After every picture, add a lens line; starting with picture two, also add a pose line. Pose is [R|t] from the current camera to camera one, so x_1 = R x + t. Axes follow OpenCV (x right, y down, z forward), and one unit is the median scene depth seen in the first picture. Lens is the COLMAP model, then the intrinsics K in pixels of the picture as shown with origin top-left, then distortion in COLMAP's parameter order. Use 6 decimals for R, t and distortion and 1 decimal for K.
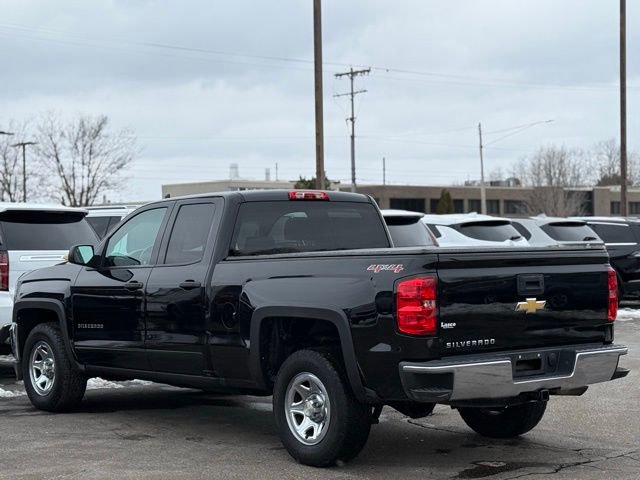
lens RADIAL K [[1363.3, 0, 326.9], [0, 1363.3, 233.1], [0, 0, 1]] dist [0.139178, 0.178194]
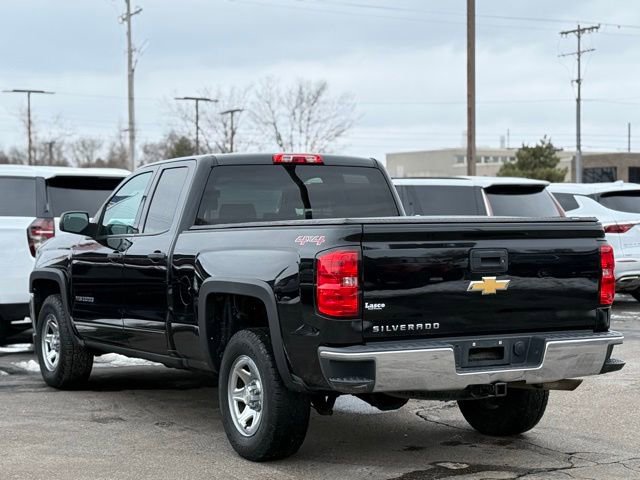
lens RADIAL K [[1424.6, 0, 320.0], [0, 1424.6, 240.0], [0, 0, 1]] dist [0.131656, 0.267707]
pose [[0.981249, 0.012078, -0.192365, 0.189108], [-0.007286, 0.999646, 0.025598, 0.001841], [0.192606, -0.023716, 0.980990, 0.083482]]
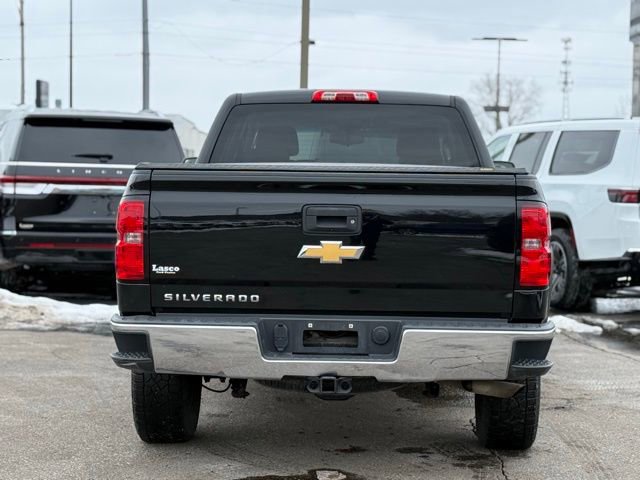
lens RADIAL K [[1363.3, 0, 326.9], [0, 1363.3, 233.1], [0, 0, 1]] dist [0.139178, 0.178194]
pose [[0.743240, 0.059833, -0.666344, 0.518377], [-0.023220, 0.997700, 0.063687, 0.000775], [0.668622, -0.031862, 0.742919, 0.433401]]
